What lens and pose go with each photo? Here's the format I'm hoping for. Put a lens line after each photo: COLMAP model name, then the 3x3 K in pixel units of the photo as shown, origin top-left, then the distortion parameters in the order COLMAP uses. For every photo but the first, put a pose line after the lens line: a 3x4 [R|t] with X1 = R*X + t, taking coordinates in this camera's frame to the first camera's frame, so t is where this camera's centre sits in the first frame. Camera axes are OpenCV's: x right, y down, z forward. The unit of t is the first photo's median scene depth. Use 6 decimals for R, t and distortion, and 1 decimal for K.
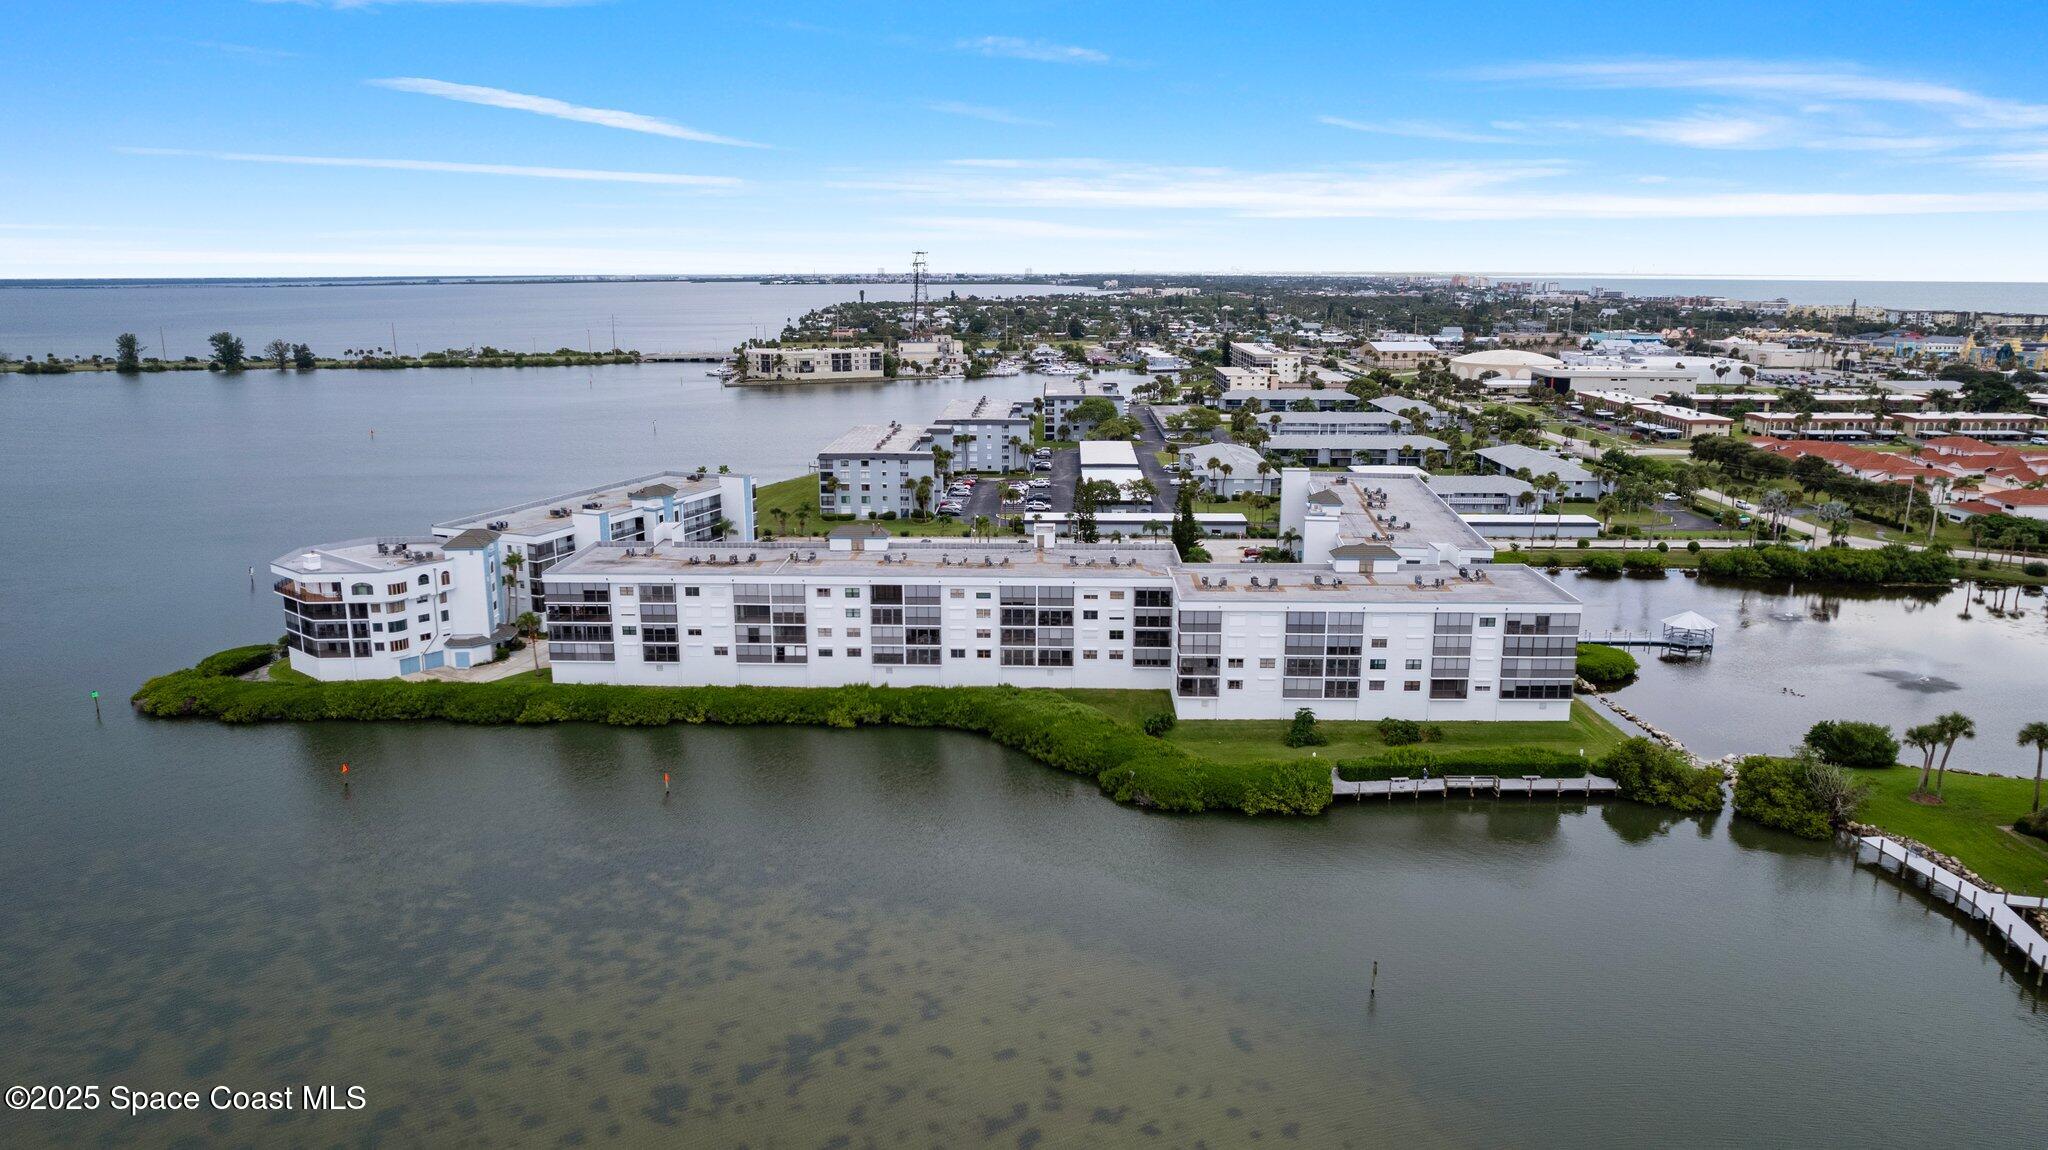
lens RADIAL K [[1333.9, 0, 1024.0], [0, 1333.9, 575.0], [0, 0, 1]] dist [-0.045530, 0.000824]
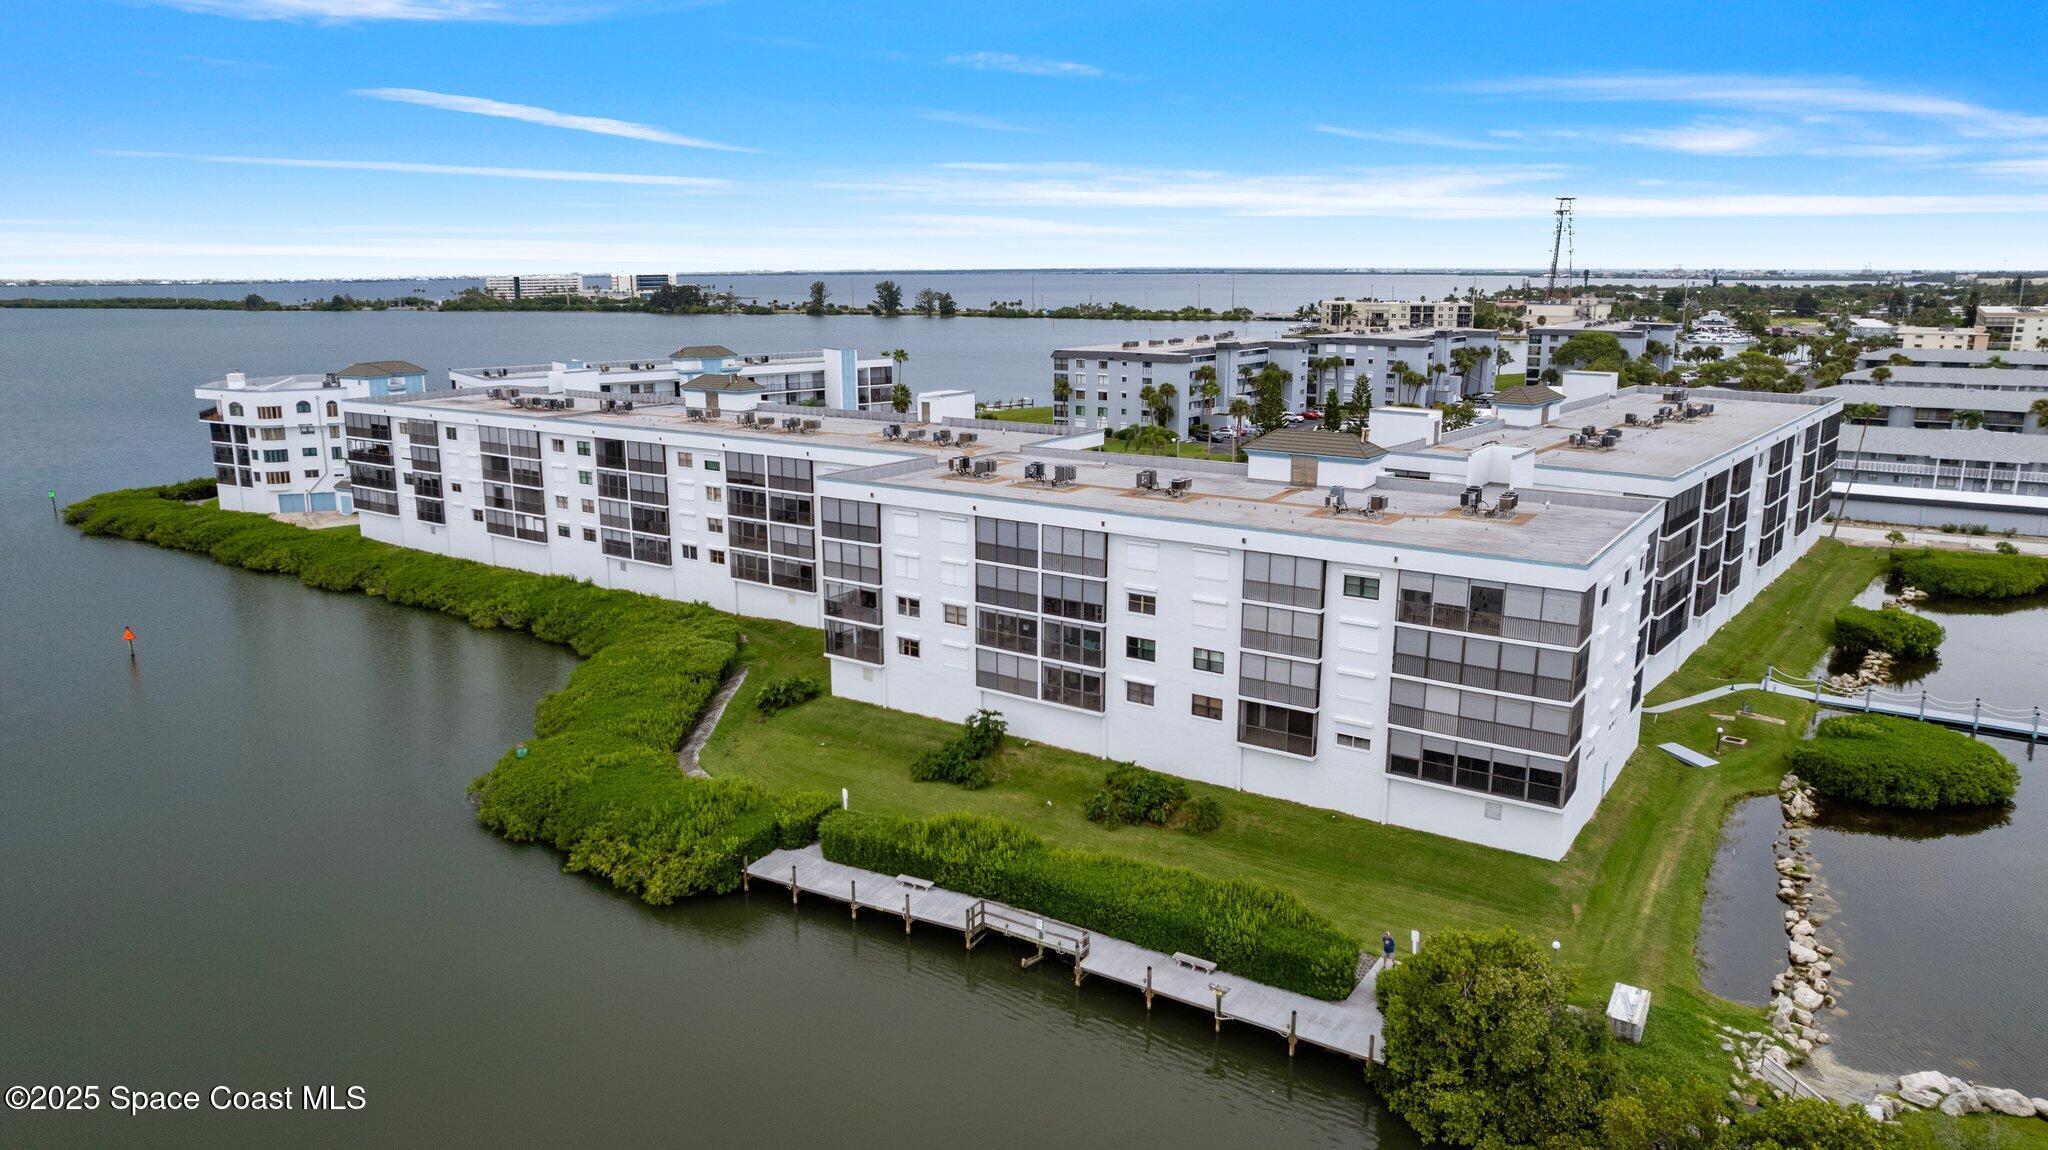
lens RADIAL K [[1333.9, 0, 1024.0], [0, 1333.9, 575.0], [0, 0, 1]] dist [-0.045530, 0.000824]
pose [[0.842828, 0.120715, -0.524470, 0.439765], [-0.120093, 0.992133, 0.035365, 0.026921], [0.524613, 0.033179, 0.850694, 0.527341]]
